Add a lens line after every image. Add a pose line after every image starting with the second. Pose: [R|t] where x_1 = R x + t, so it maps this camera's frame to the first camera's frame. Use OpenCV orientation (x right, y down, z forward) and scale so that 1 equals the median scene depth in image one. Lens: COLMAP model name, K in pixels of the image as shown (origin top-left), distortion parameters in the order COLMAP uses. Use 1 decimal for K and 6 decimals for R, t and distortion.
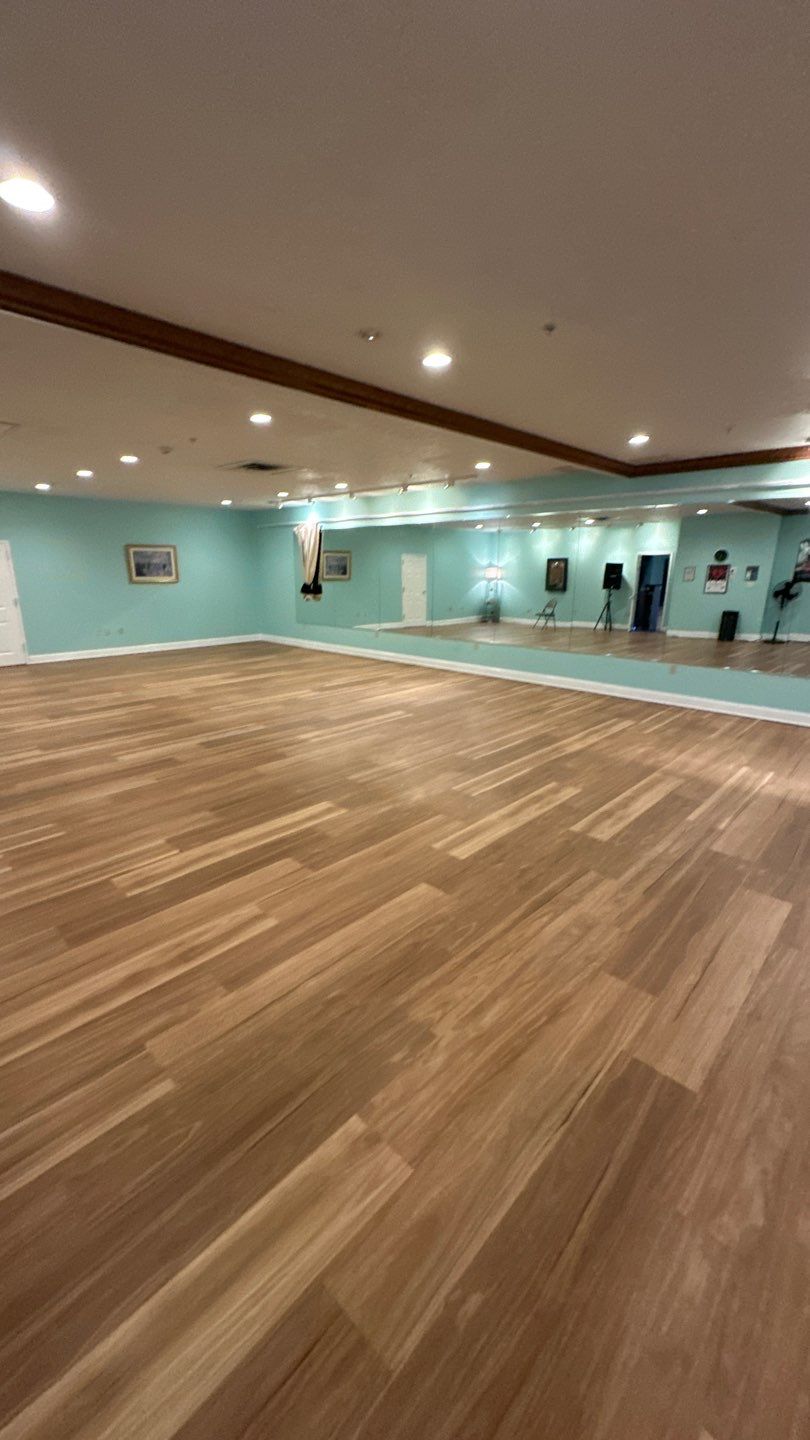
lens RADIAL K [[573.4, 0, 406.7], [0, 573.4, 718.4], [0, 0, 1]] dist [-0.002841, 0.000698]
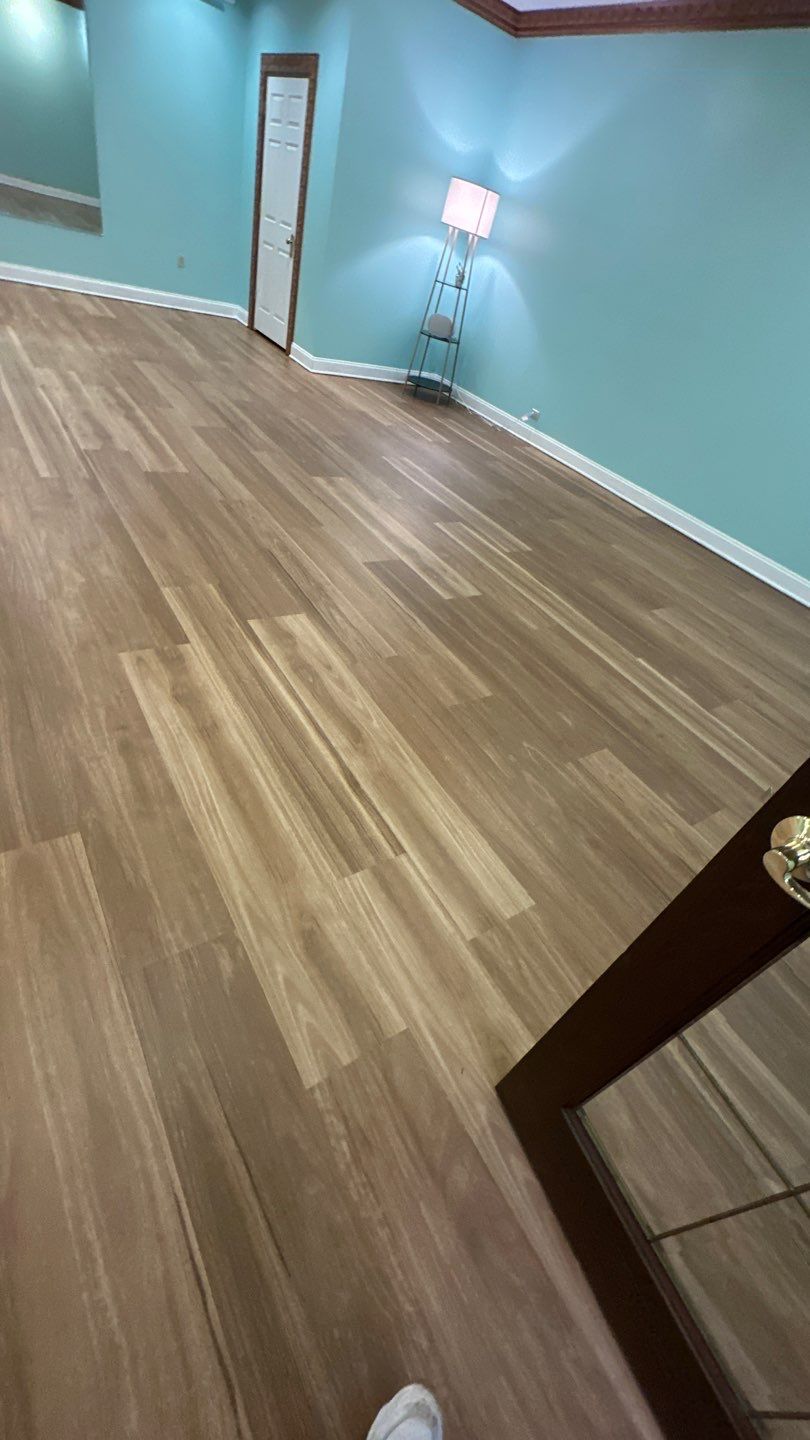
lens RADIAL K [[573.4, 0, 406.7], [0, 573.4, 718.4], [0, 0, 1]] dist [-0.002841, 0.000698]
pose [[0.233518, -0.596314, 0.768036, -0.150051], [0.019719, 0.792616, 0.609403, 0.071498], [-0.972153, -0.127162, 0.196849, -0.046227]]
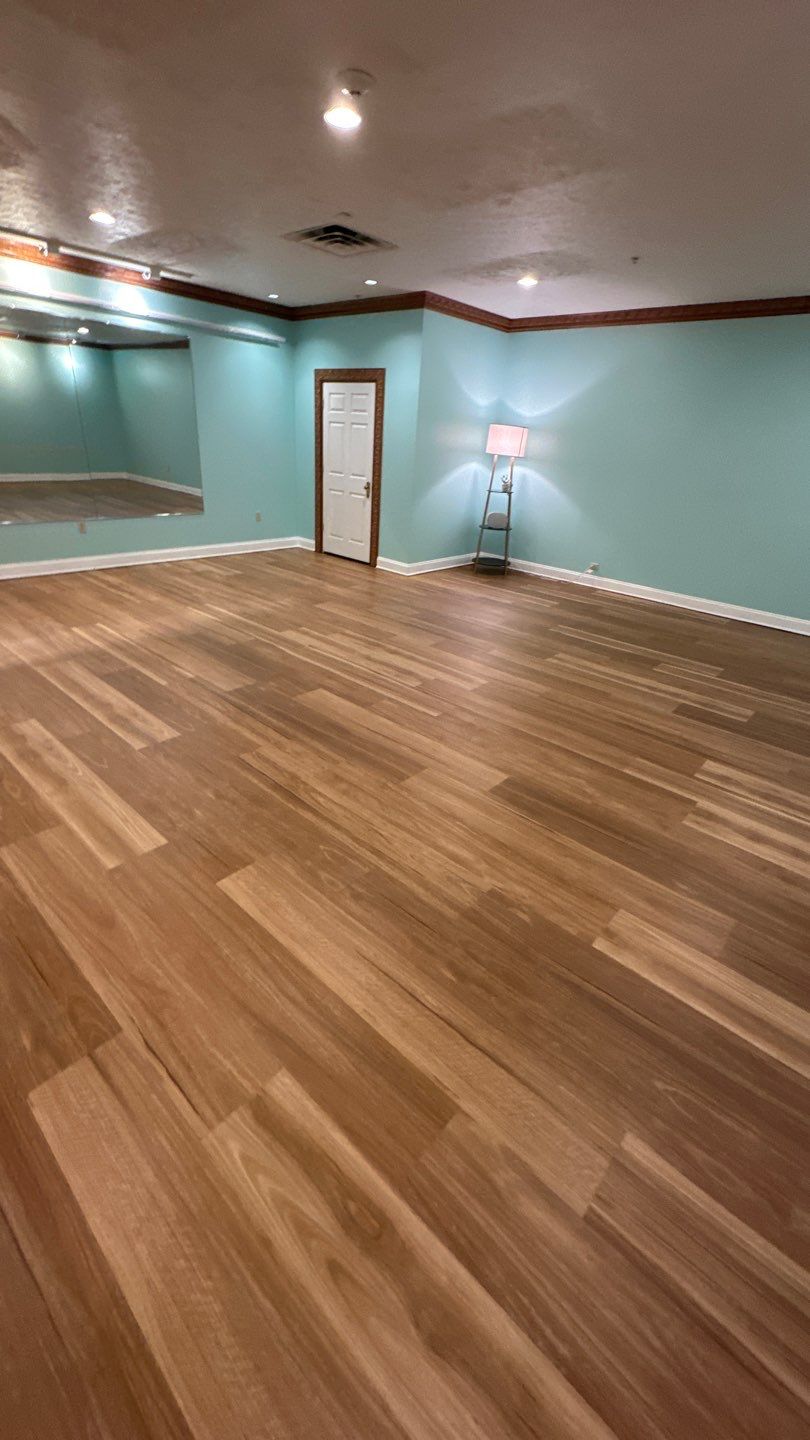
lens RADIAL K [[573.4, 0, 406.7], [0, 573.4, 718.4], [0, 0, 1]] dist [-0.002841, 0.000698]
pose [[-0.024431, -0.450448, 0.892468, -0.283186], [0.193139, 0.873789, 0.446307, -0.086836], [-0.980867, 0.183274, 0.065652, 0.385228]]
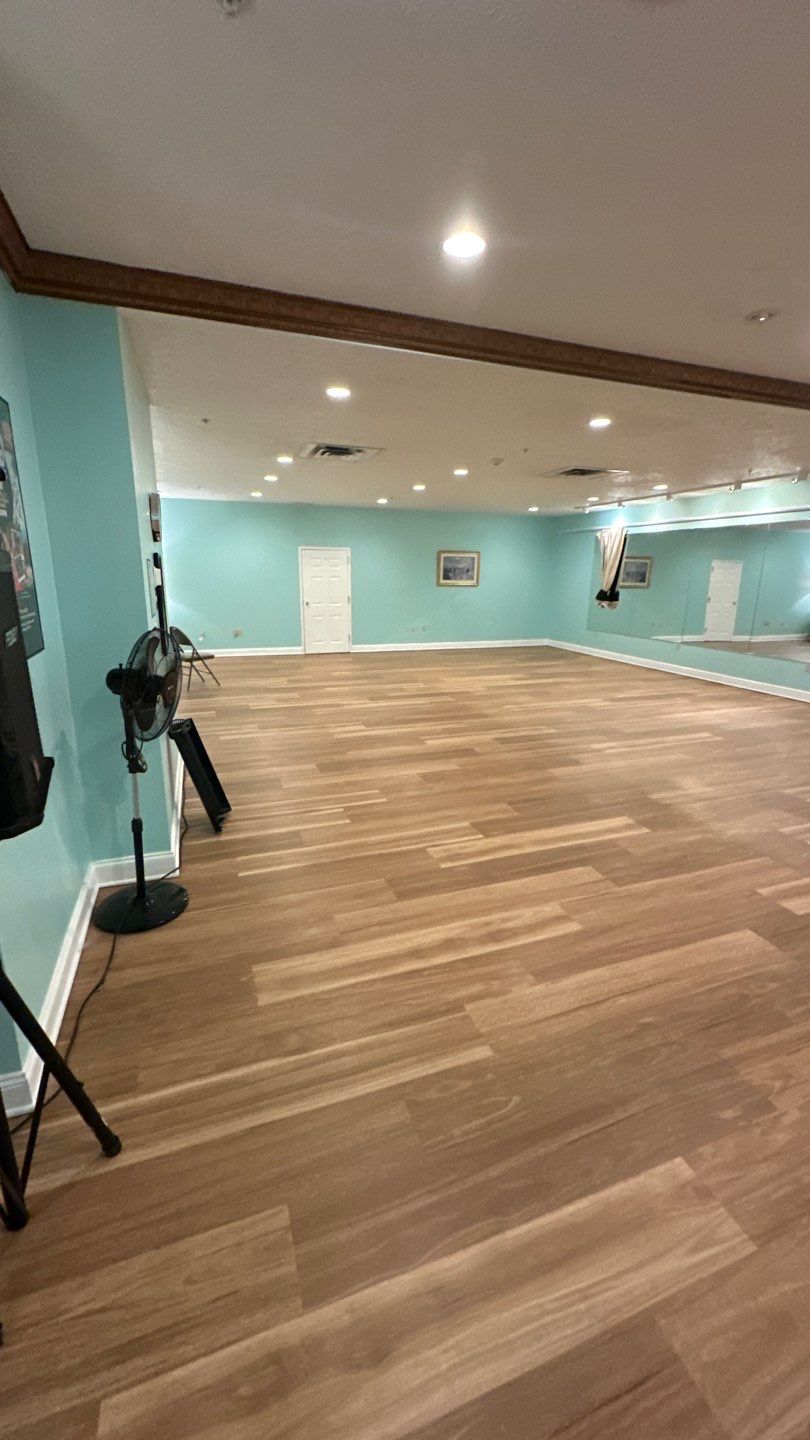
lens RADIAL K [[573.4, 0, 406.7], [0, 573.4, 718.4], [0, 0, 1]] dist [-0.002841, 0.000698]
pose [[0.893700, 0.119664, -0.432413, -0.054602], [-0.123994, 0.992114, 0.018286, 0.007576], [0.431191, 0.037275, 0.901490, -0.017873]]
